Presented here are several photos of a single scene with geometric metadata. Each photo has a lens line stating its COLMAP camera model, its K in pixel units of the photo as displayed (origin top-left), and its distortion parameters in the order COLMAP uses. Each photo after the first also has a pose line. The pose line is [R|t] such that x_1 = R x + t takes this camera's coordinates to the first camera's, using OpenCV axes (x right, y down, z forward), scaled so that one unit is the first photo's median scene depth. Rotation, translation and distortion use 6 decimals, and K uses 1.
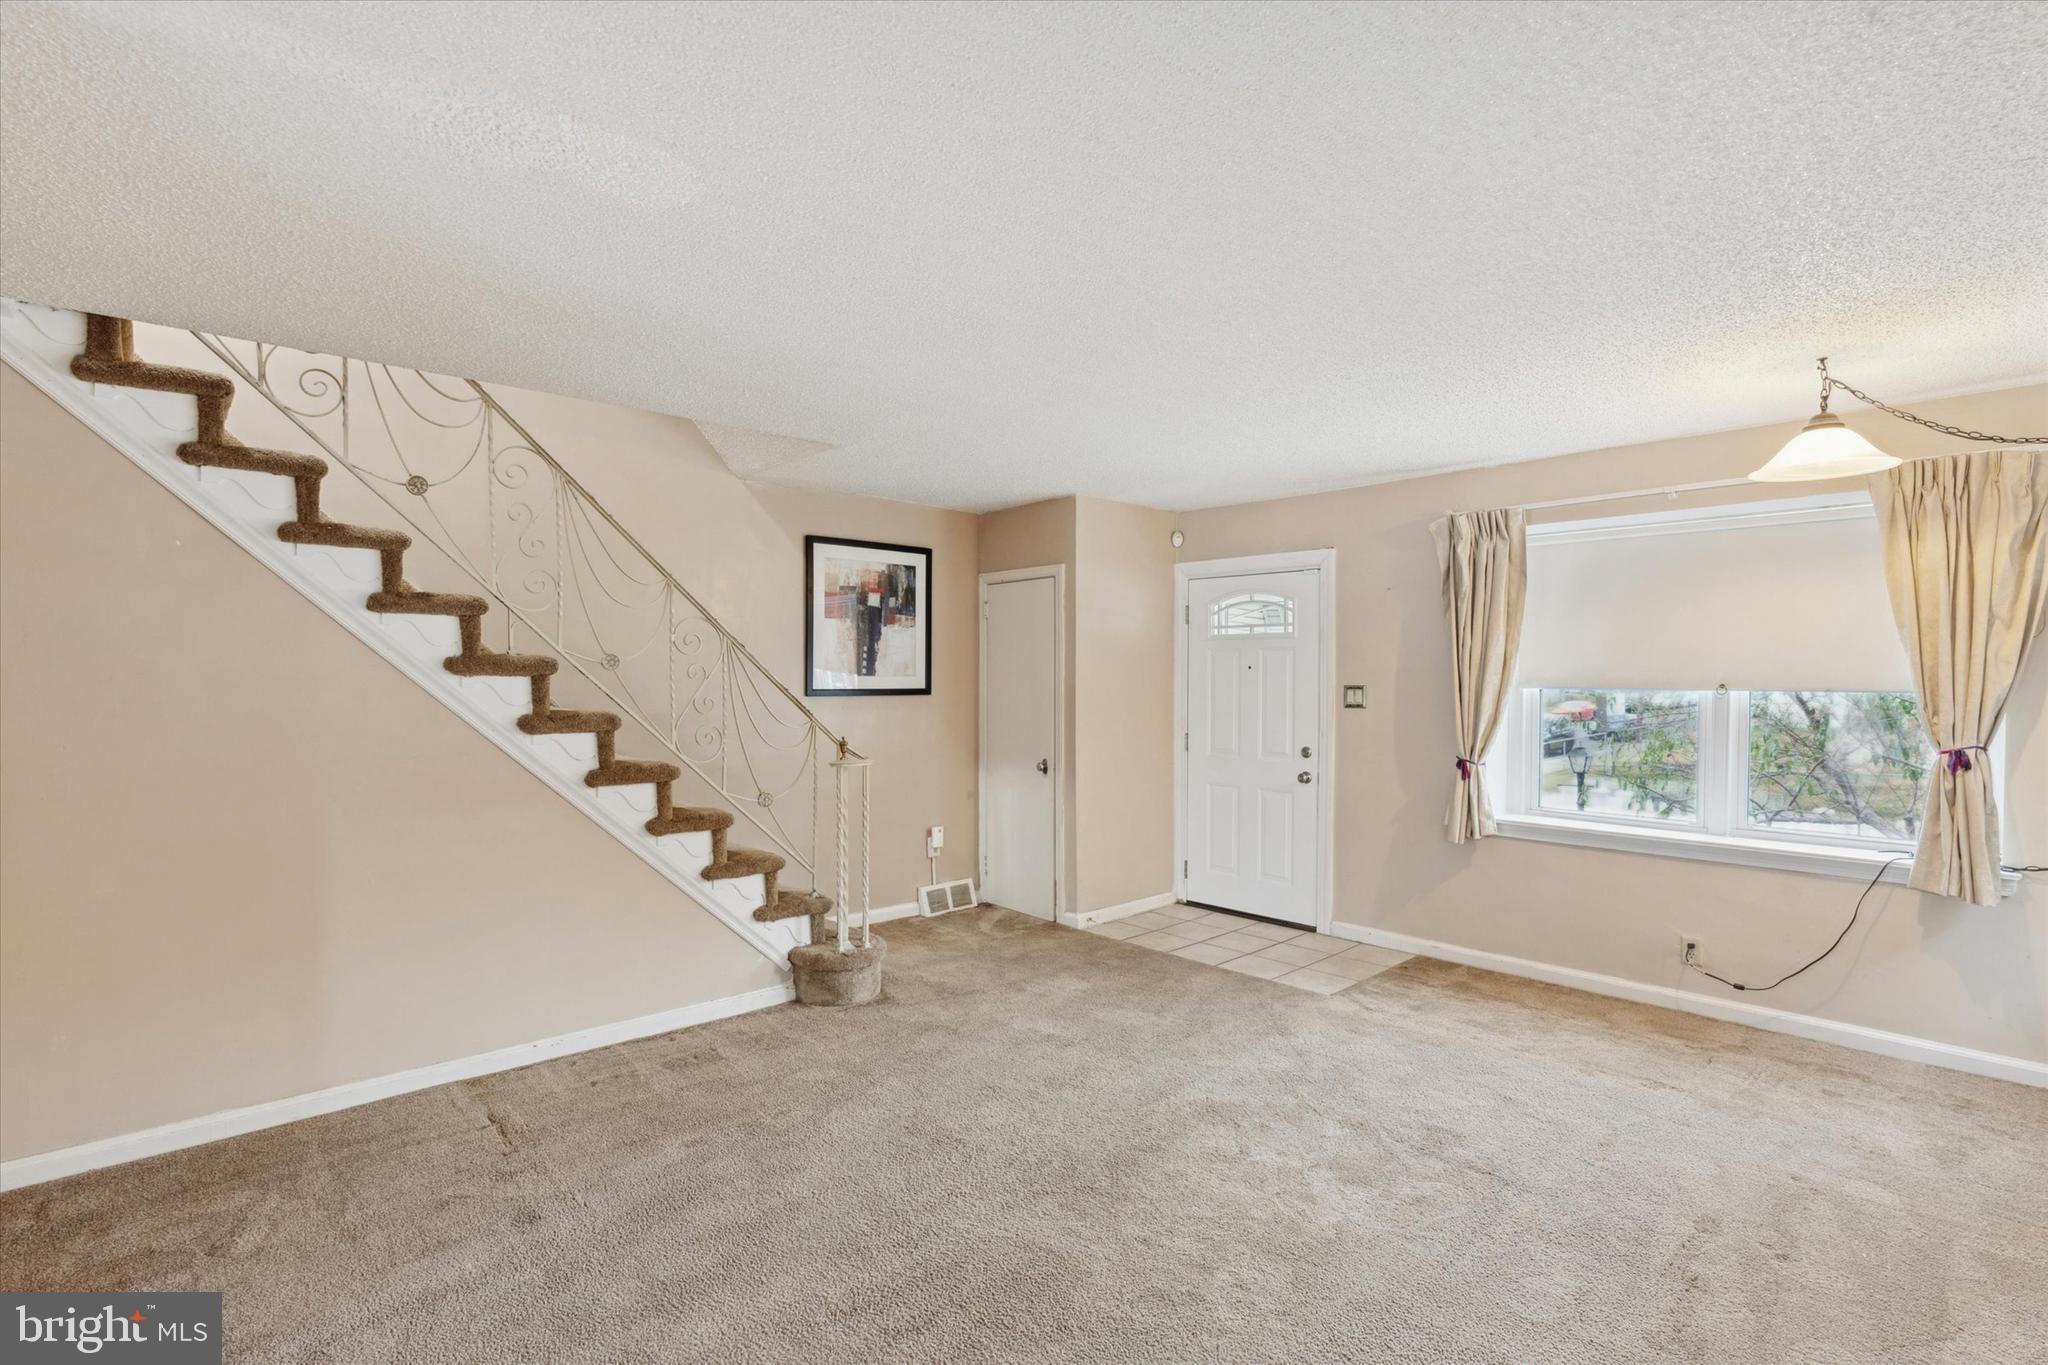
lens RADIAL K [[944.0, 0, 1066.4], [0, 944.0, 686.5], [0, 0, 1]] dist [-0.001893, 0.001789]
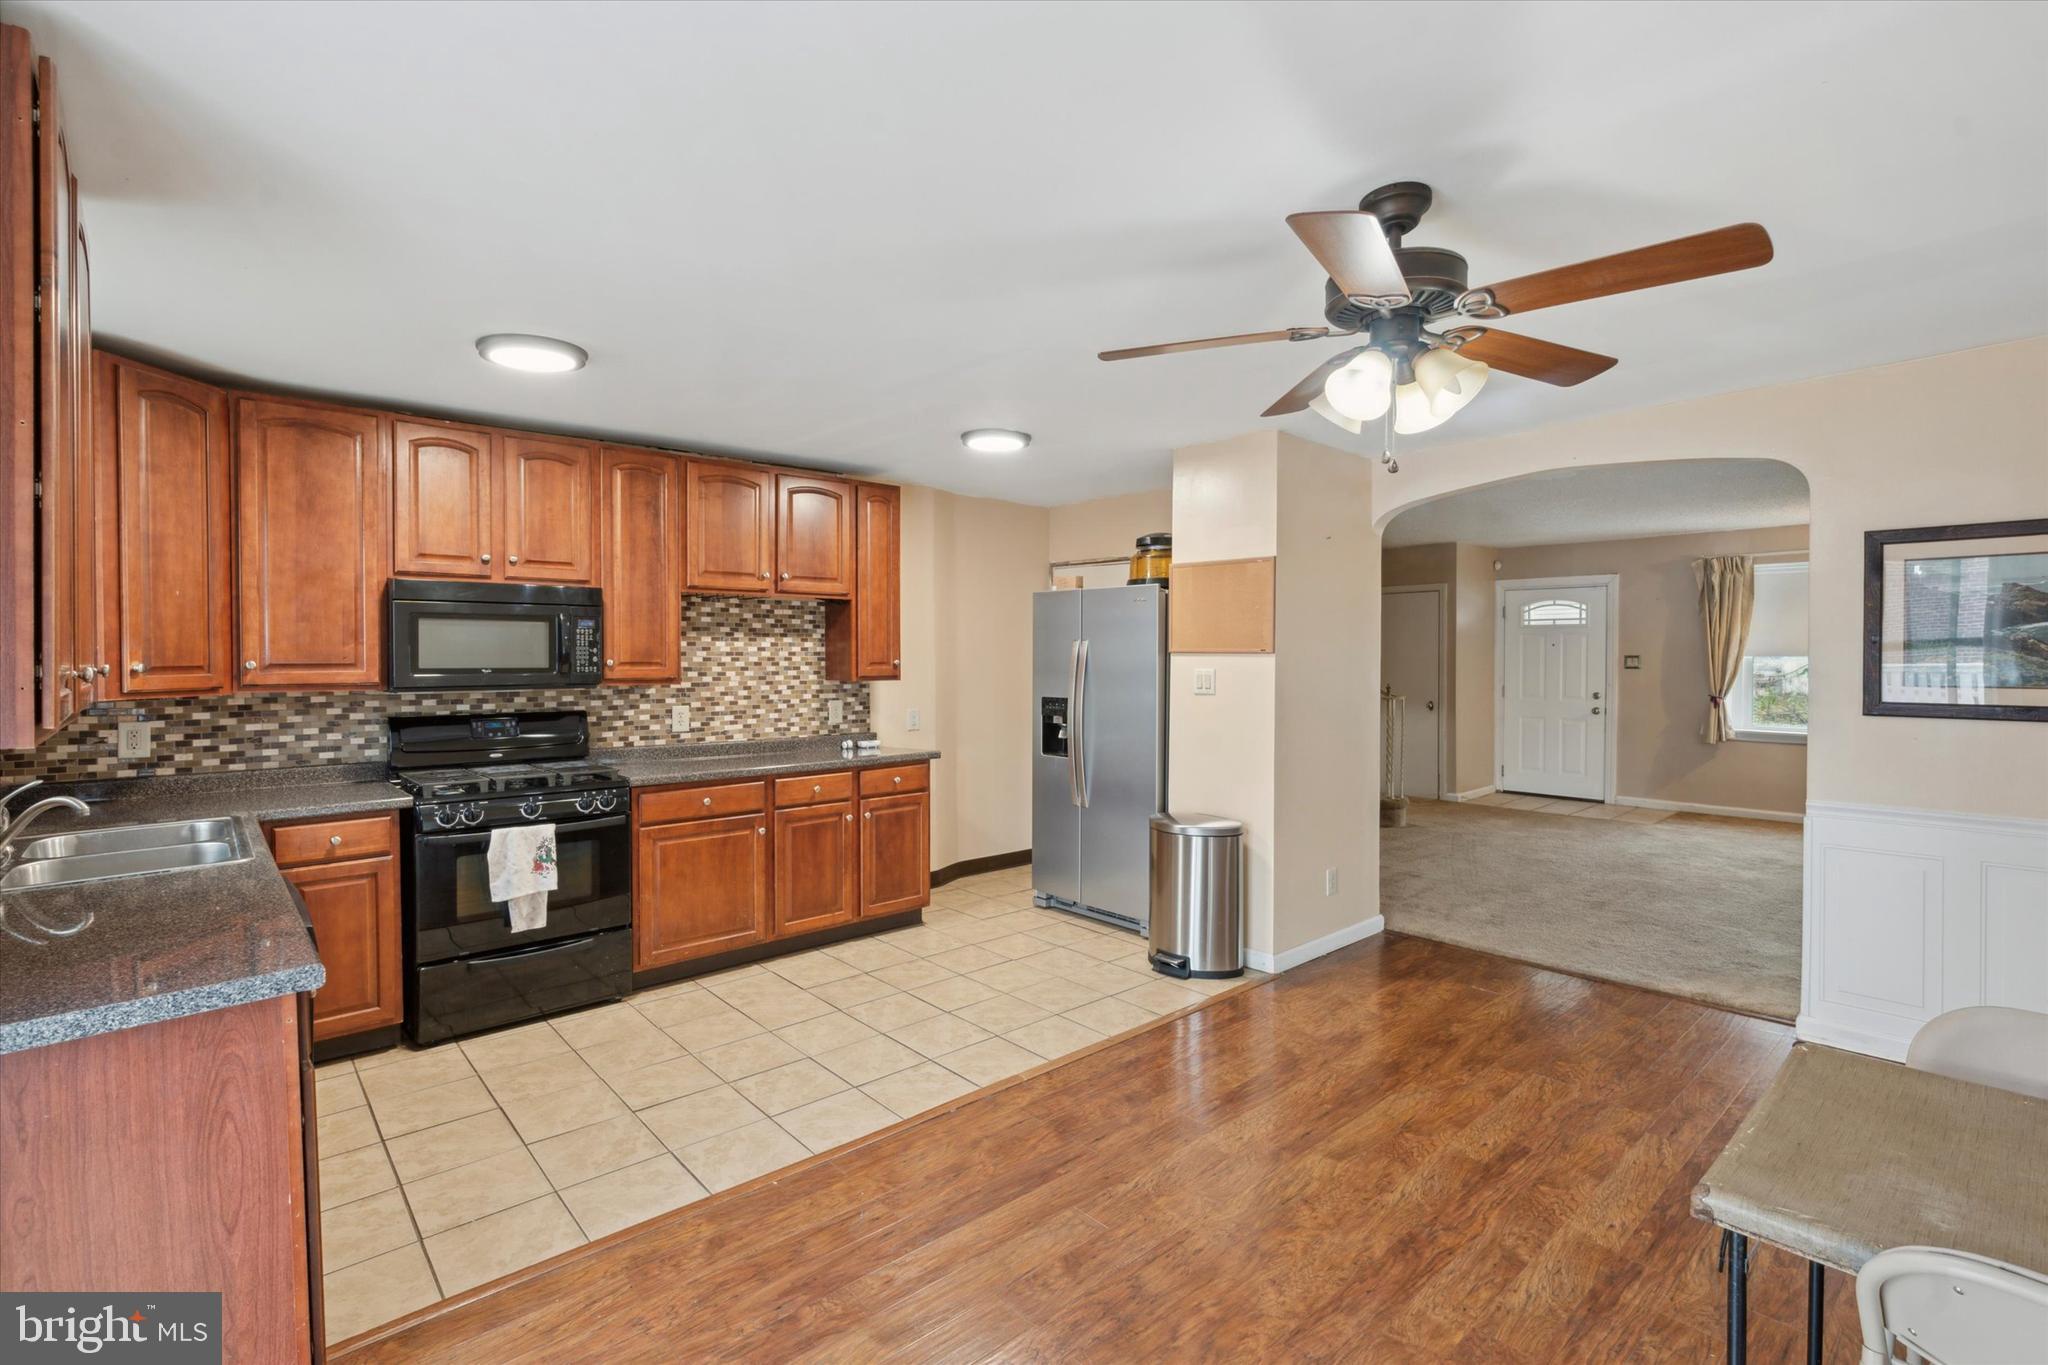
lens RADIAL K [[944.0, 0, 1030.0], [0, 944.0, 666.2], [0, 0, 1]] dist [-0.001893, 0.001789]
pose [[0.999856, -0.005216, -0.016157, -0.723138], [0.005309, 0.999969, 0.005752, 0.002871], [0.016126, -0.005837, 0.999853, -0.686526]]
